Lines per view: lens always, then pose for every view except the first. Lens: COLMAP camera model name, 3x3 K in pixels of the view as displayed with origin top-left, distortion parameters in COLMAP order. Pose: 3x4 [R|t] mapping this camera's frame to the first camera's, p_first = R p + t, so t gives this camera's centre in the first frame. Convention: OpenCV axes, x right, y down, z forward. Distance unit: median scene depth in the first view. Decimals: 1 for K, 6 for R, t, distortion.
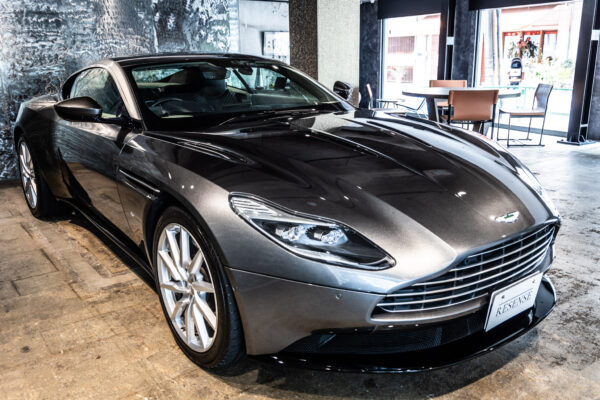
lens RADIAL K [[538.2, 0, 304.5], [0, 538.2, 199.8], [0, 0, 1]] dist [-0.011546, 0.020651]
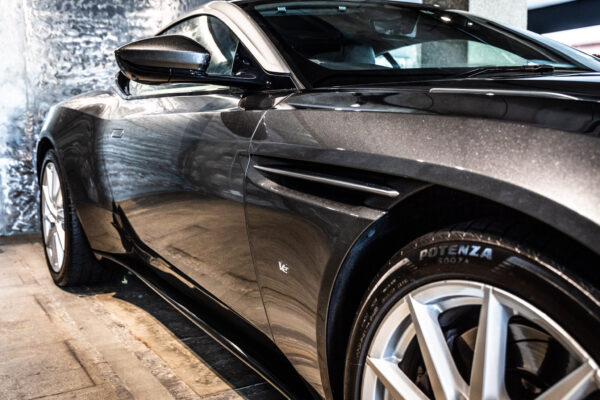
lens RADIAL K [[651.0, 0, 298.4], [0, 651.0, 199.9], [0, 0, 1]] dist [0.009024, 0.000000]
pose [[0.993491, 0.014778, -0.112945, -0.163457], [-0.030123, 0.990335, -0.135389, 0.028841], [0.109852, 0.137910, 0.984334, 0.317186]]
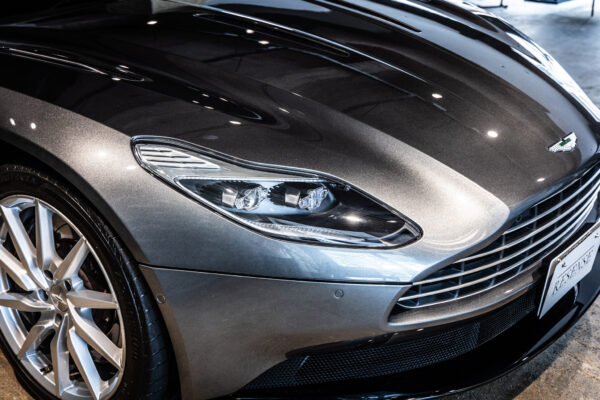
lens RADIAL K [[879.5, 0, 298.1], [0, 879.5, 198.5], [0, 0, 1]] dist [0.007960, 0.000000]
pose [[0.971351, -0.086948, 0.221171, -0.090711], [0.061372, 0.990875, 0.119999, -0.025500], [-0.229586, -0.102988, 0.967824, 0.018235]]
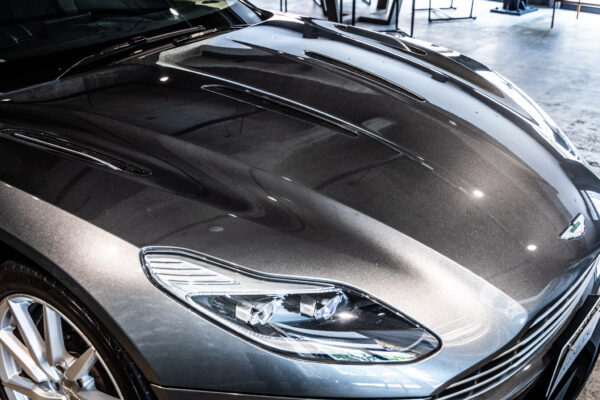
lens RADIAL K [[743.1, 0, 297.1], [0, 743.1, 198.6], [0, 0, 1]] dist [-0.005077, 0.000000]
pose [[0.966437, -0.107144, 0.233496, -0.078630], [0.066082, 0.981974, 0.177086, -0.095479], [-0.248261, -0.155713, 0.956096, 0.117999]]
